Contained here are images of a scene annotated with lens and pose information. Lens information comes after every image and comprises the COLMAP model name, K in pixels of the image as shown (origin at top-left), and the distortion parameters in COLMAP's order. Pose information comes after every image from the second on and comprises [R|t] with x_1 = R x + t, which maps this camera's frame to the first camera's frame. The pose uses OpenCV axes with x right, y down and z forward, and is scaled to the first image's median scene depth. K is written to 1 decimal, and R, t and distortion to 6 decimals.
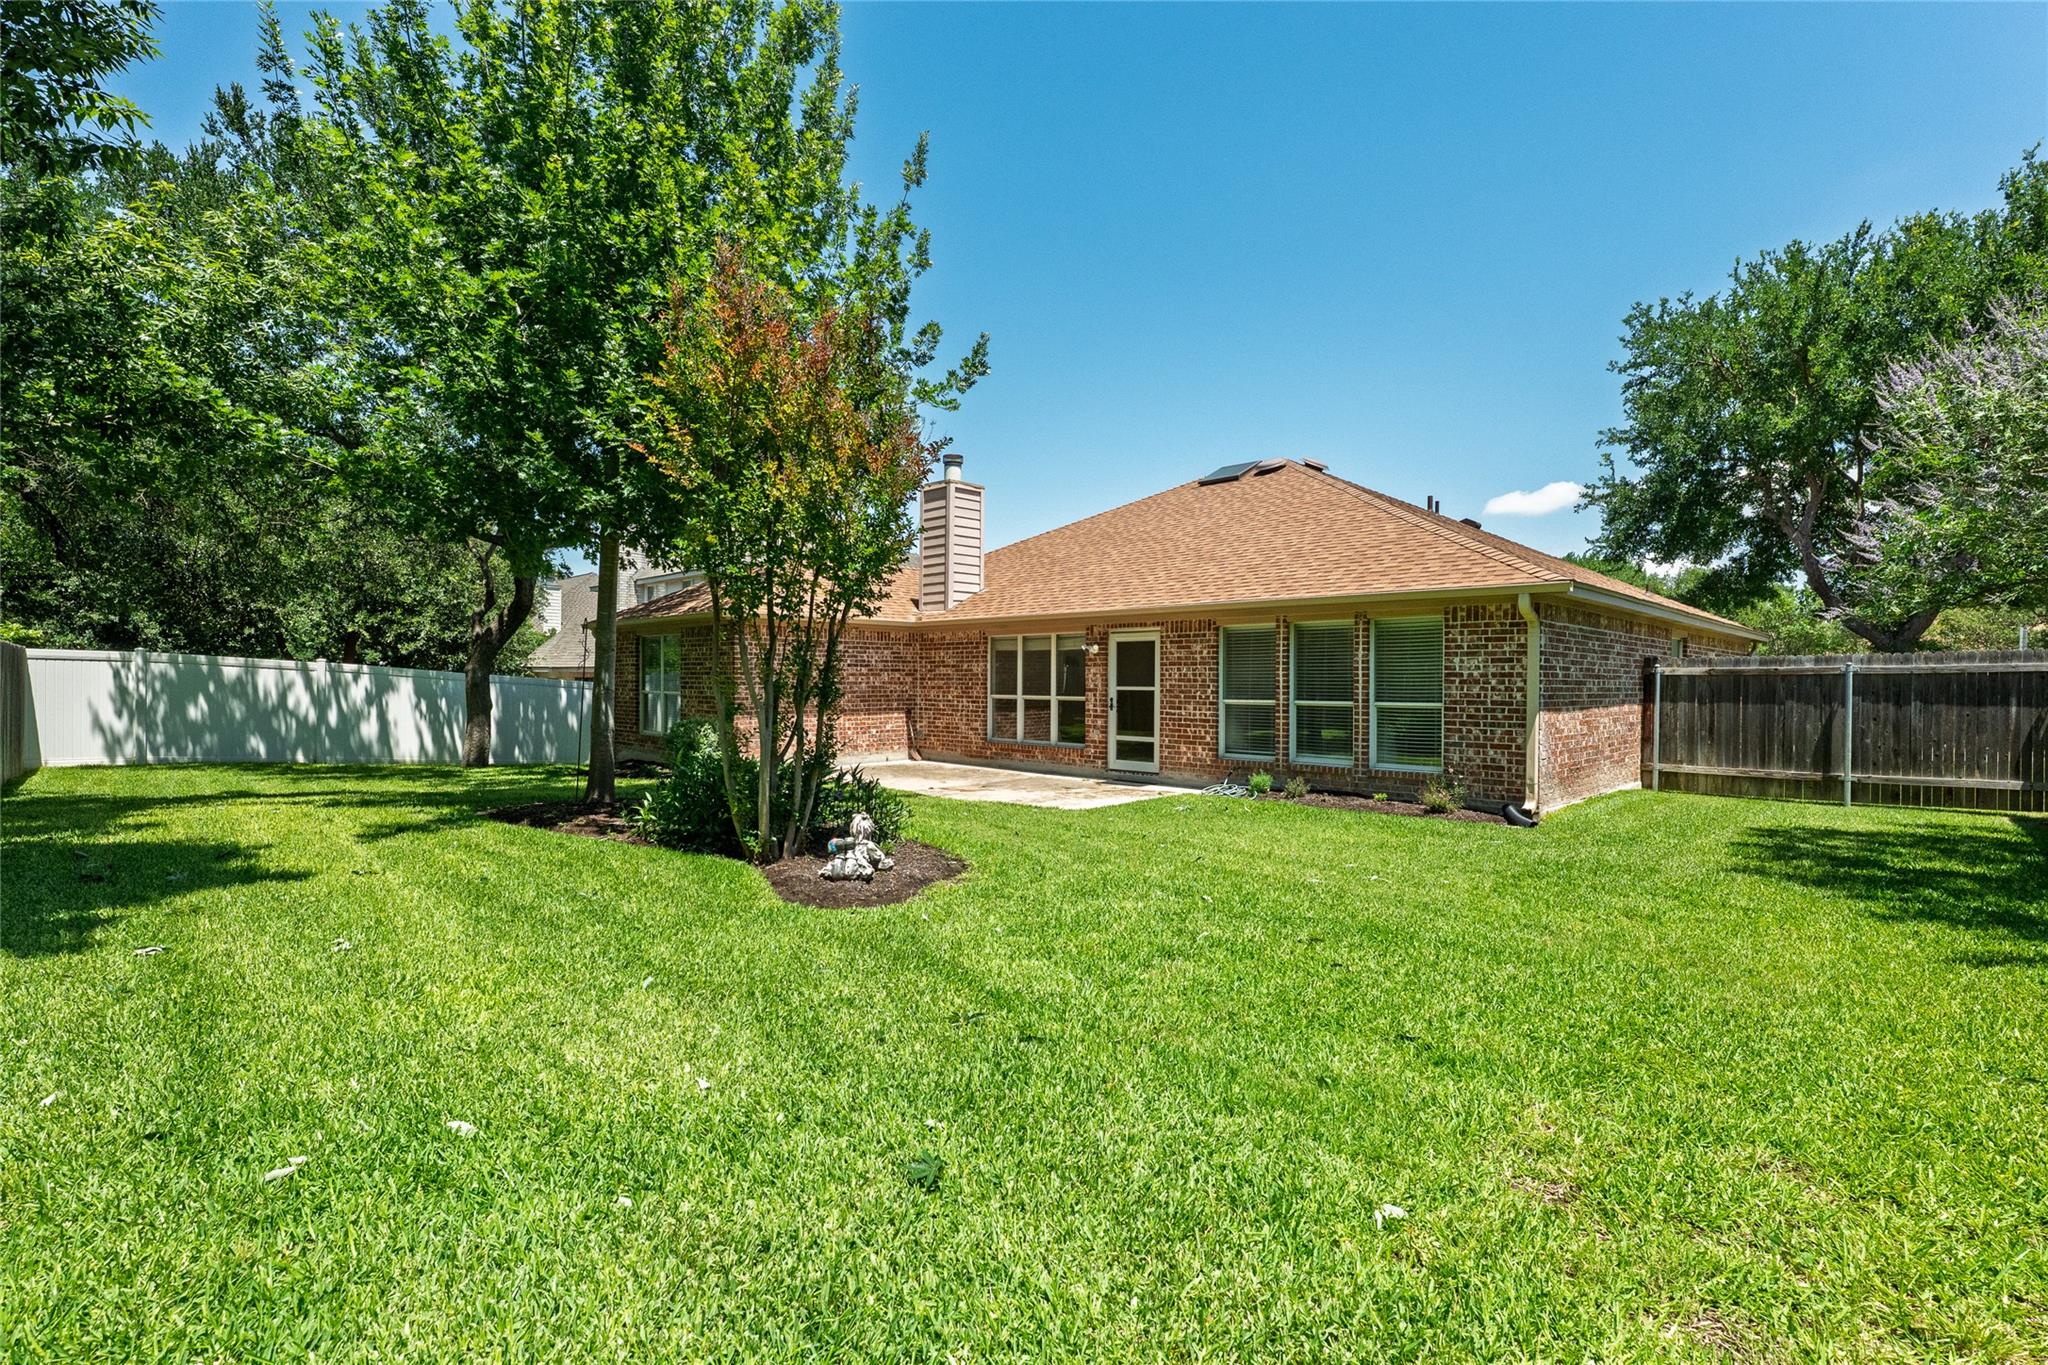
lens RADIAL K [[970.8, 0, 1024.0], [0, 970.8, 682.5], [0, 0, 1]] dist [-0.000802, -0.000075]
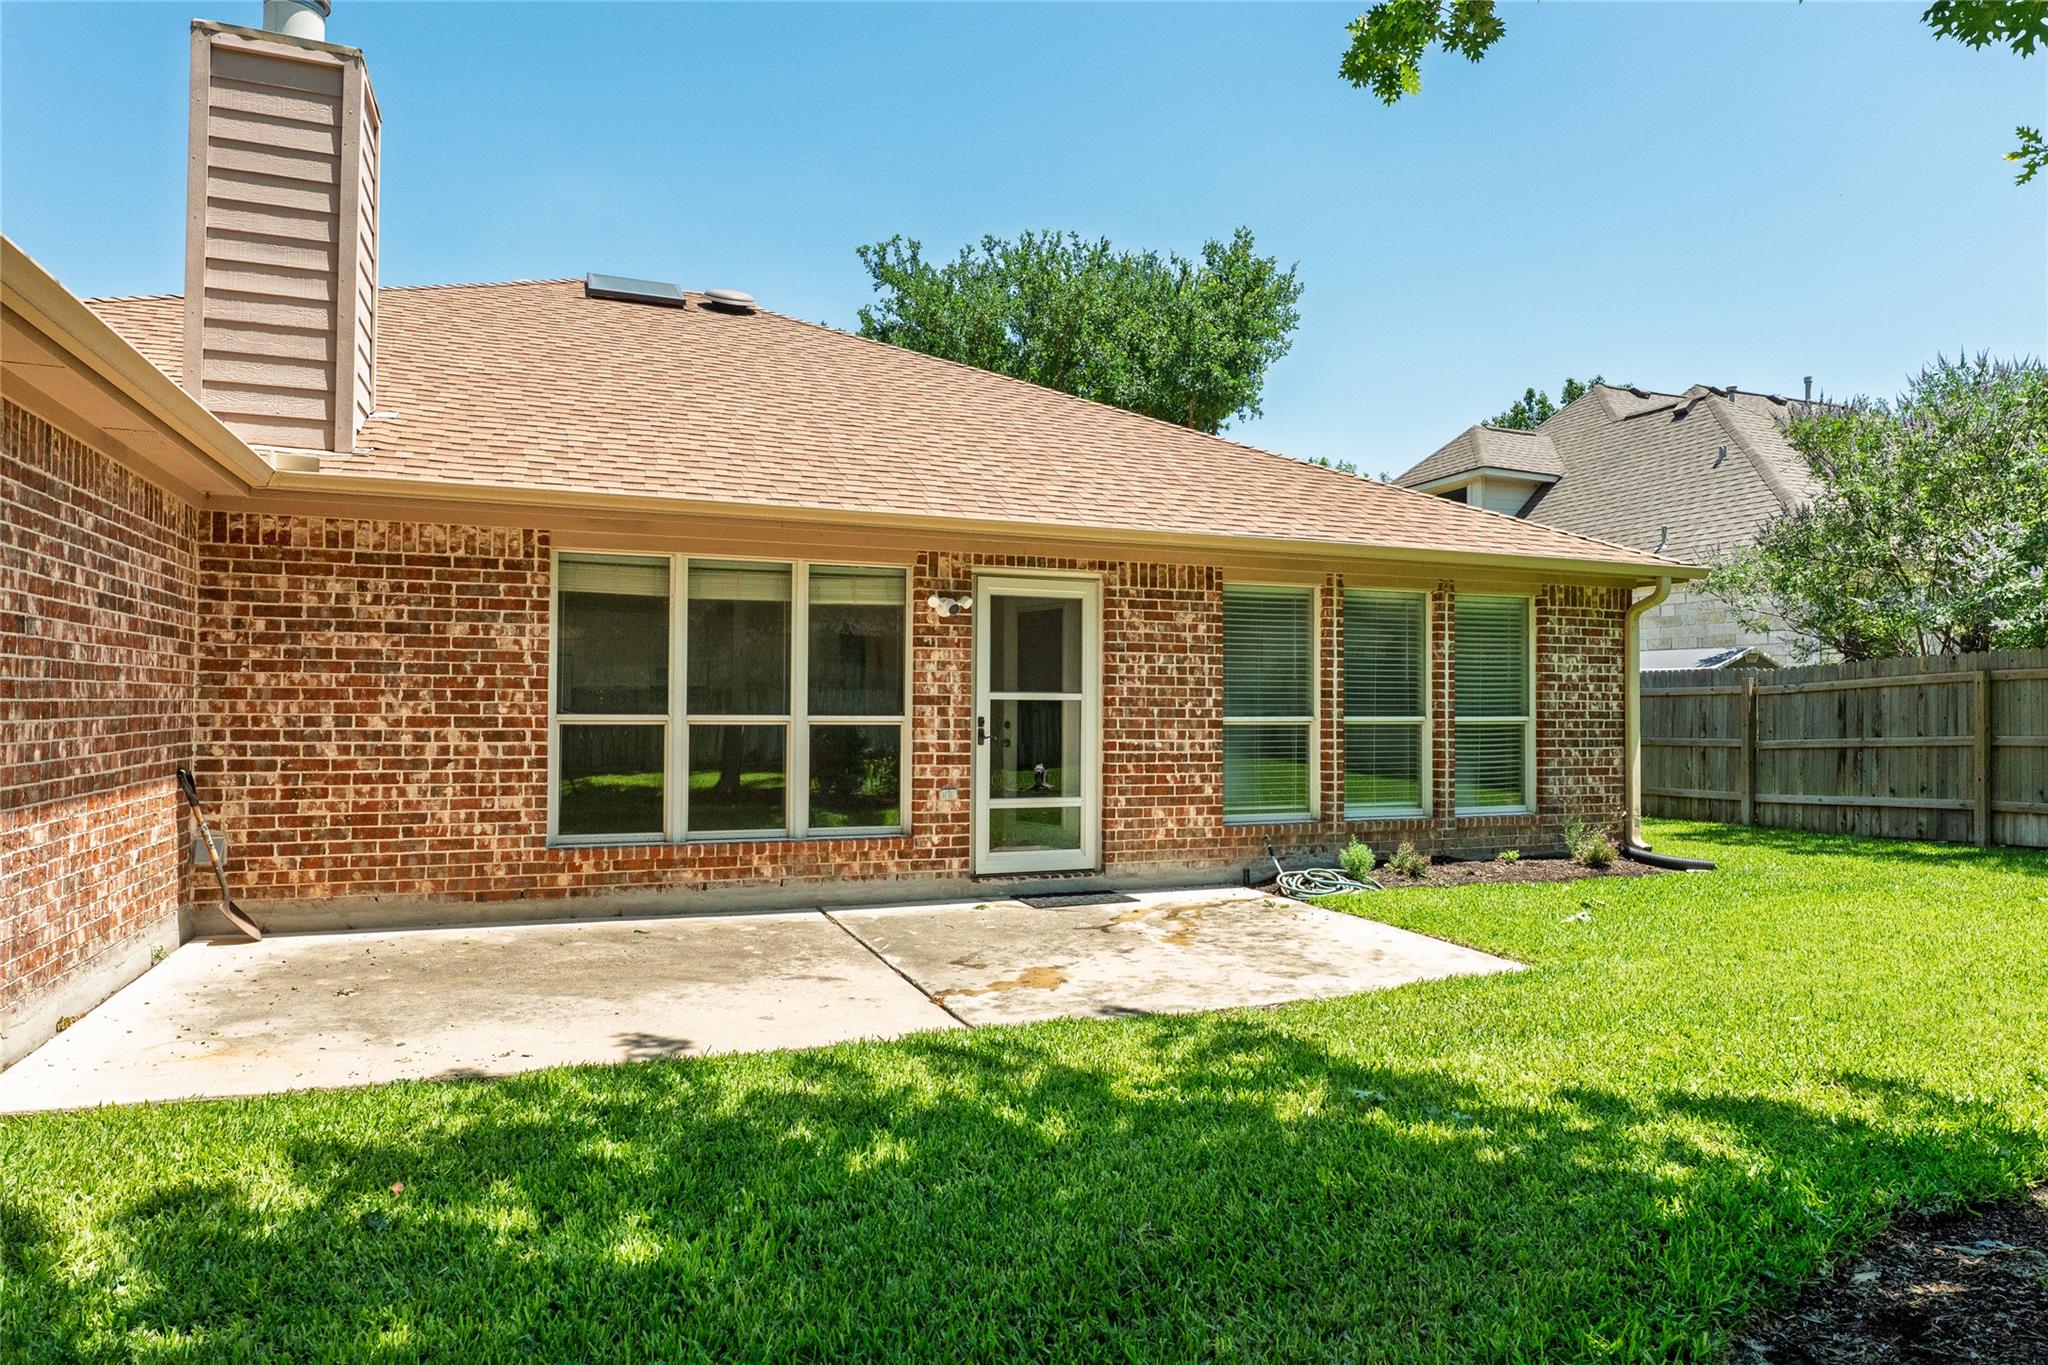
lens RADIAL K [[1202.6, 0, 1024.0], [0, 1202.6, 682.5], [0, 0, 1]] dist [-0.004715, -0.001064]
pose [[0.403308, 0.009310, 0.915017, -0.470661], [-0.005193, 0.999955, -0.007885, 0.004269], [-0.915050, -0.001572, 0.403338, 0.851738]]
